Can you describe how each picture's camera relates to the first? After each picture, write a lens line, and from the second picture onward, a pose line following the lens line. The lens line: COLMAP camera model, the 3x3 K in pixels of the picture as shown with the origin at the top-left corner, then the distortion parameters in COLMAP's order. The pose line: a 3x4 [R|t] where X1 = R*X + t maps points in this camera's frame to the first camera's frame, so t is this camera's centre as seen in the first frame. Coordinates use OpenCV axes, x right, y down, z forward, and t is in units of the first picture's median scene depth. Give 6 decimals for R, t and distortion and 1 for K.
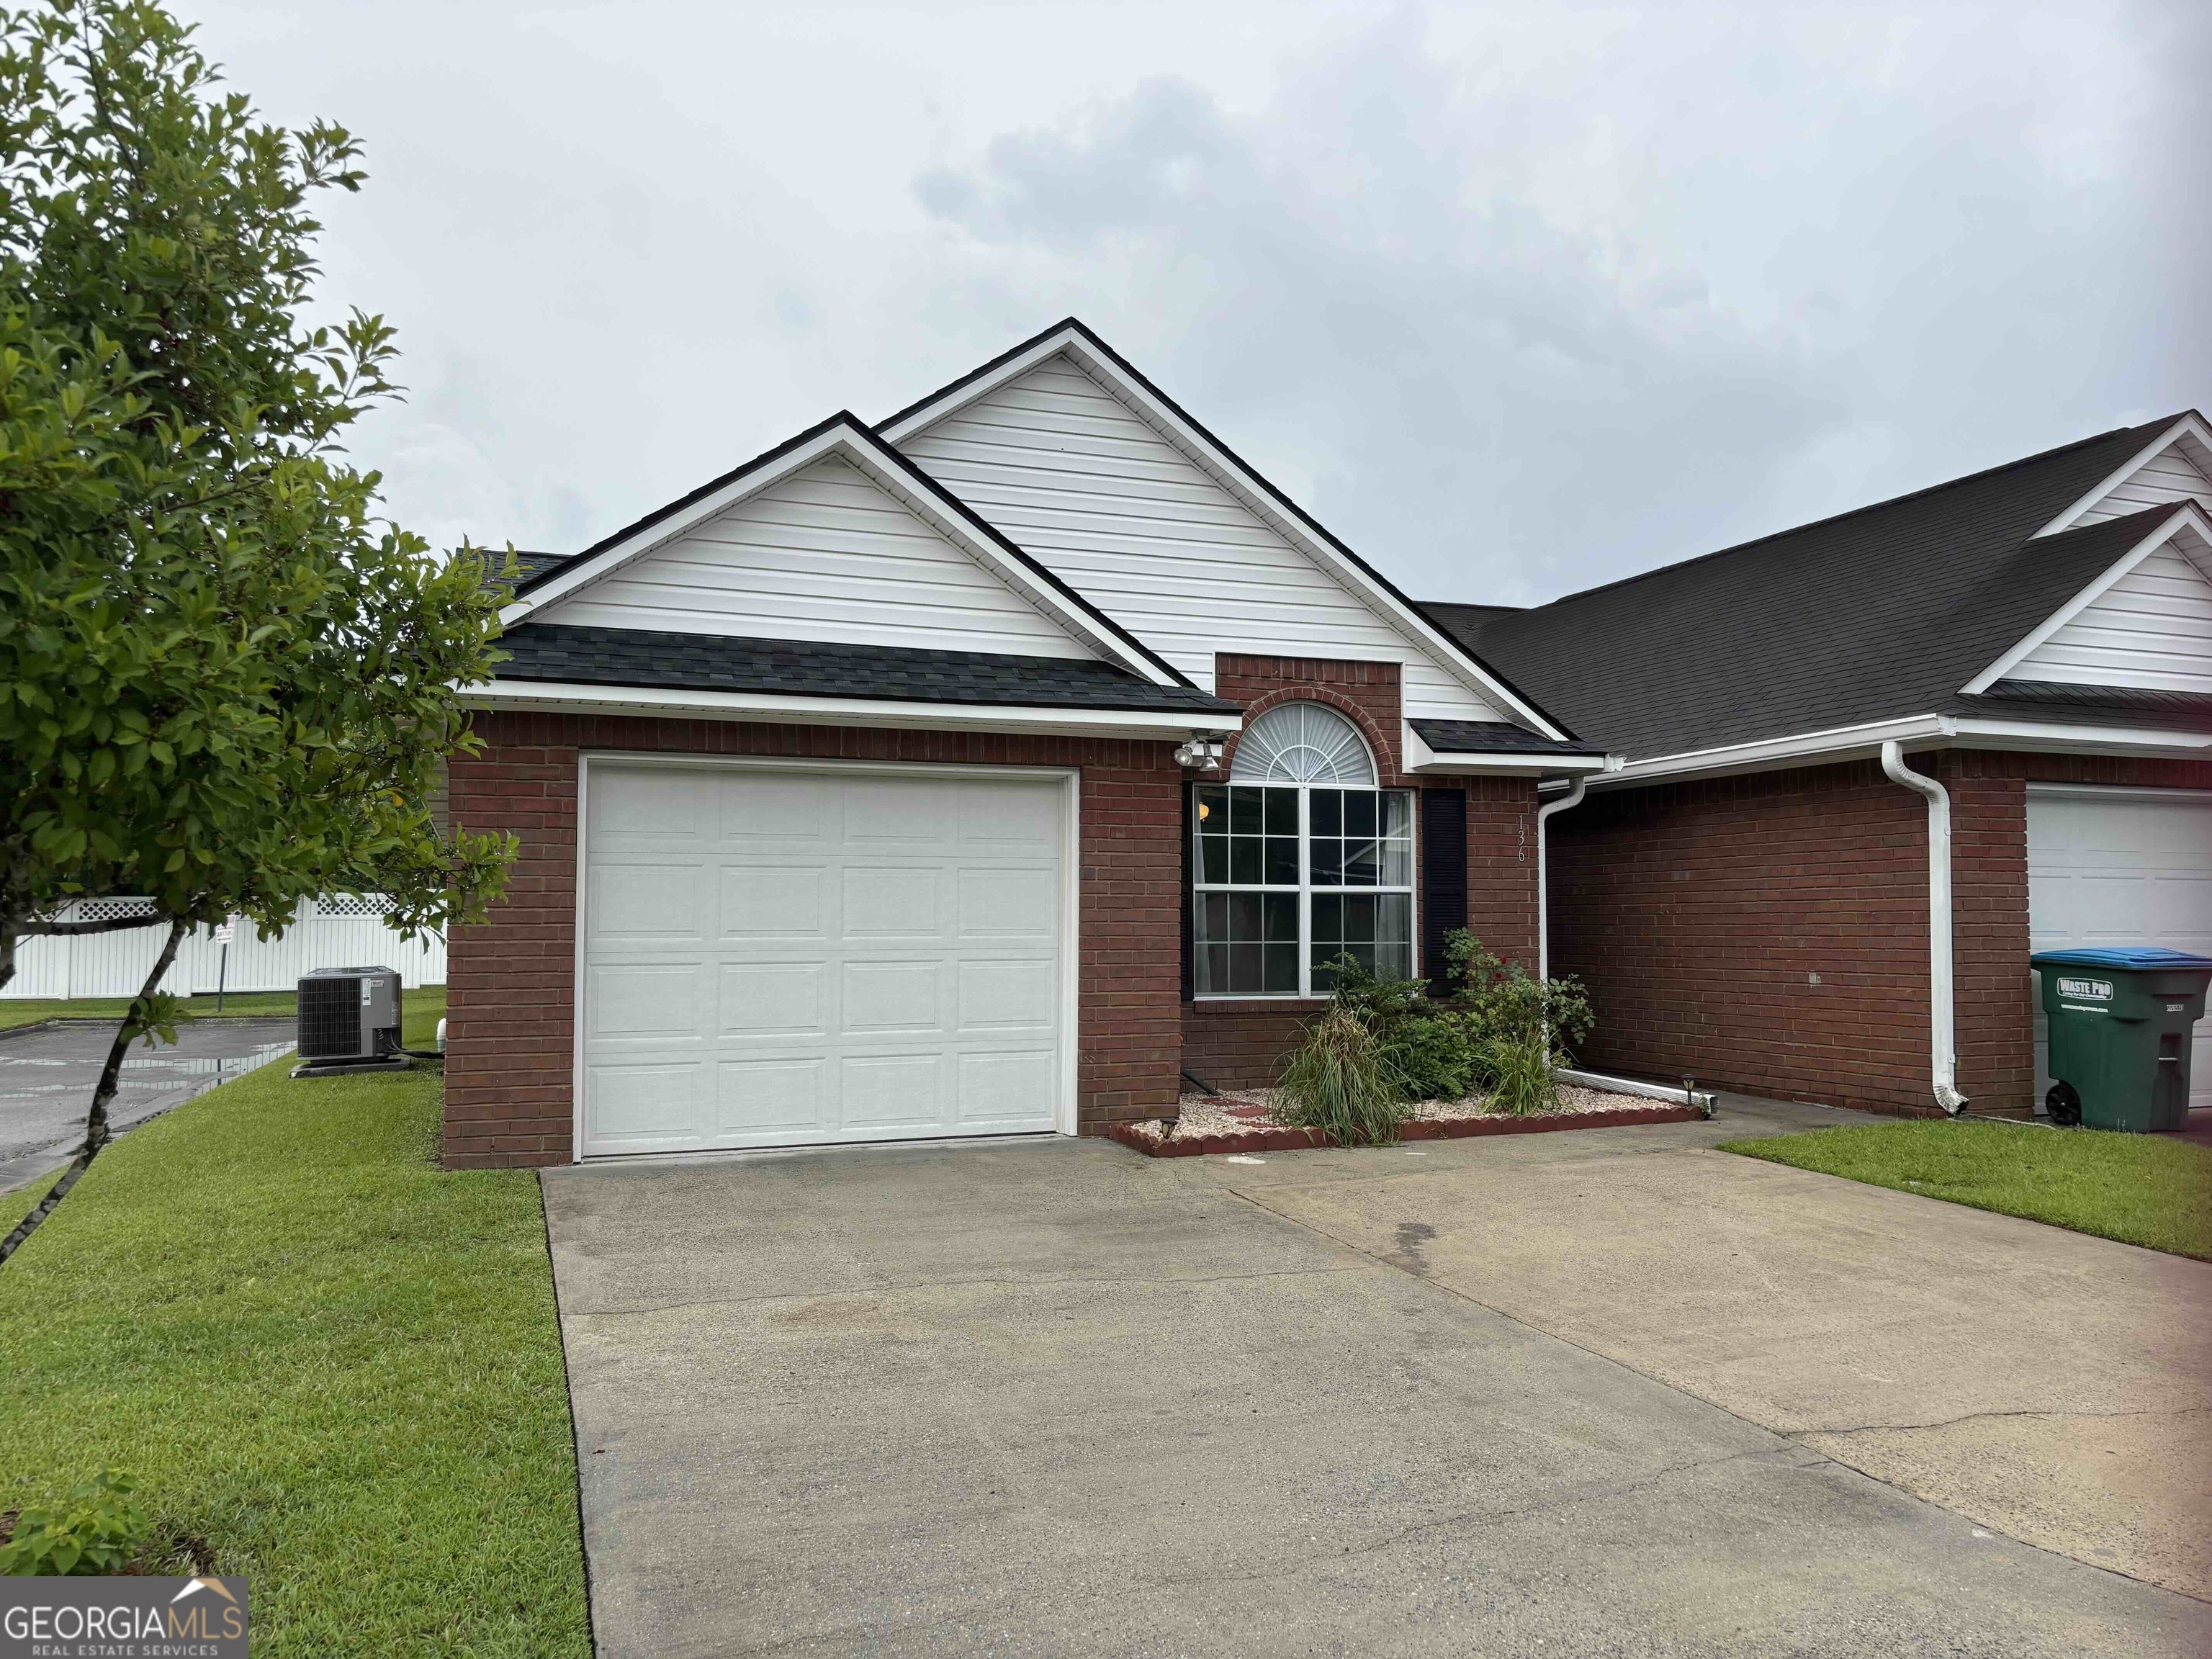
lens RADIAL K [[1657.2, 0, 1107.4], [0, 1657.2, 861.2], [0, 0, 1]] dist [0.030186, -0.001518]
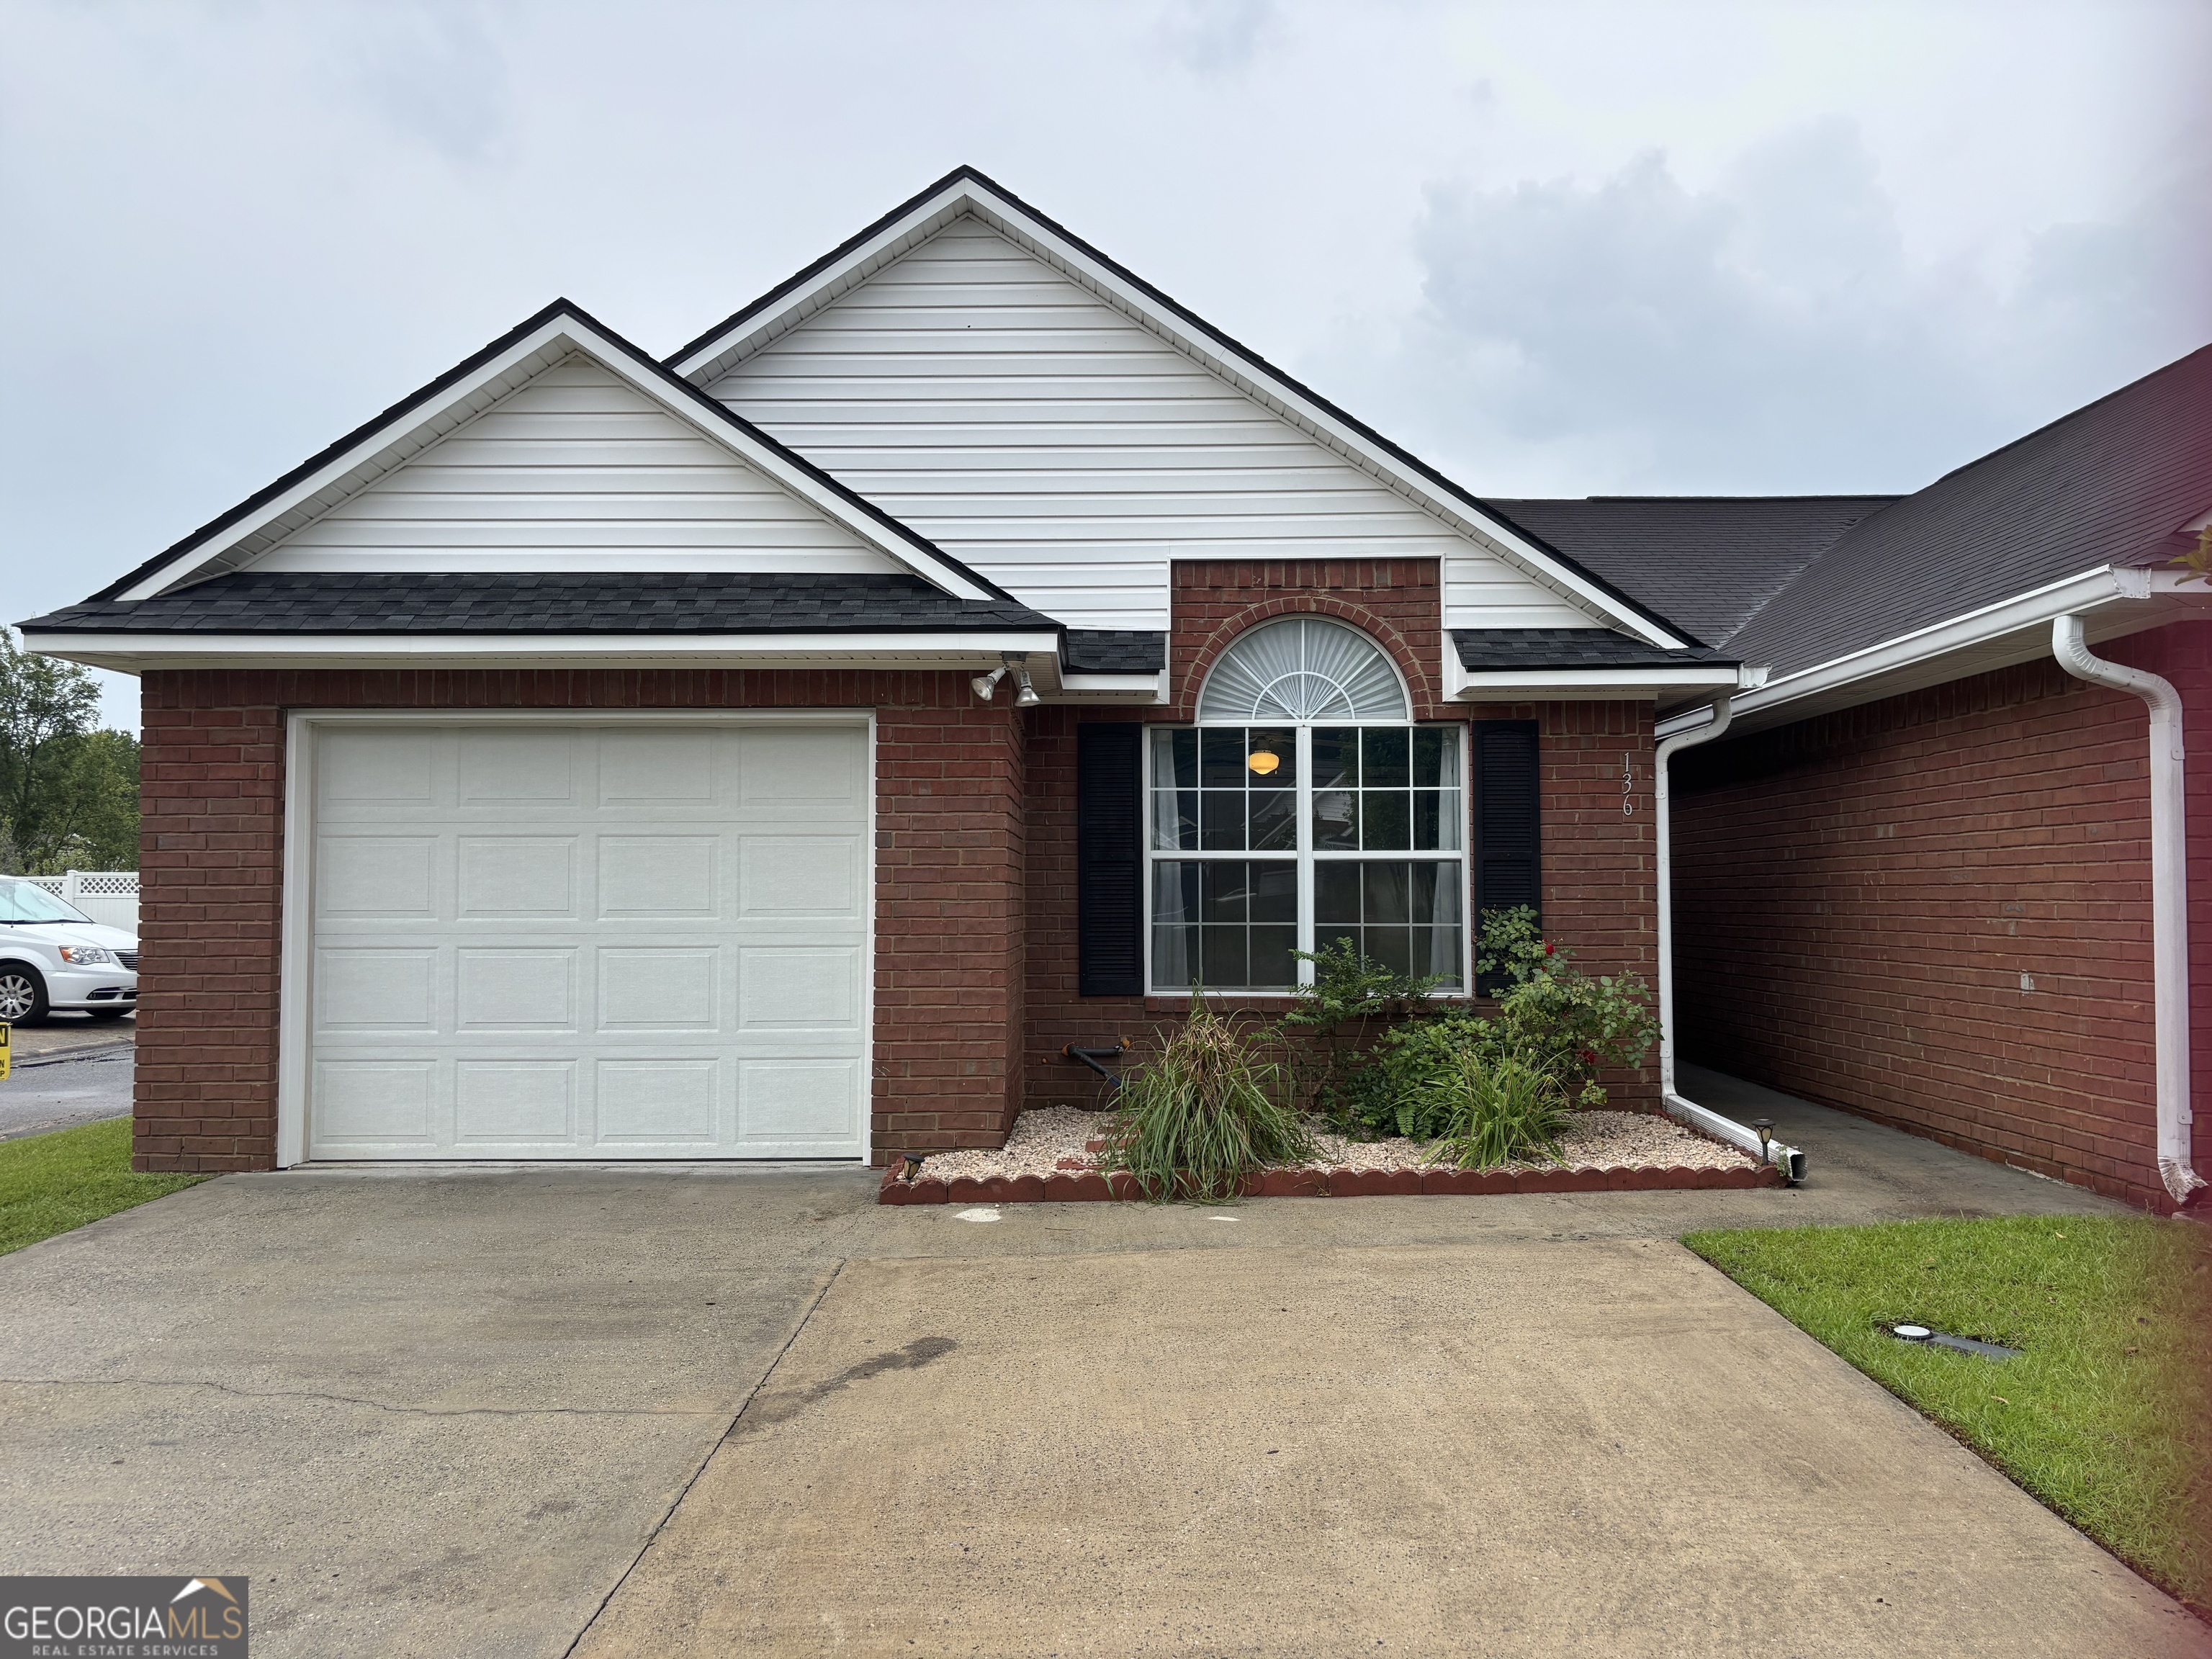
lens RADIAL K [[1654.3, 0, 1106.0], [0, 1654.3, 829.5], [0, 0, 1]] dist [0.008399, 0.001428]
pose [[0.932059, -0.015701, -0.361966, 0.332754], [0.014986, 0.999876, -0.004781, 0.007048], [0.361997, -0.000968, 0.932179, 0.256349]]
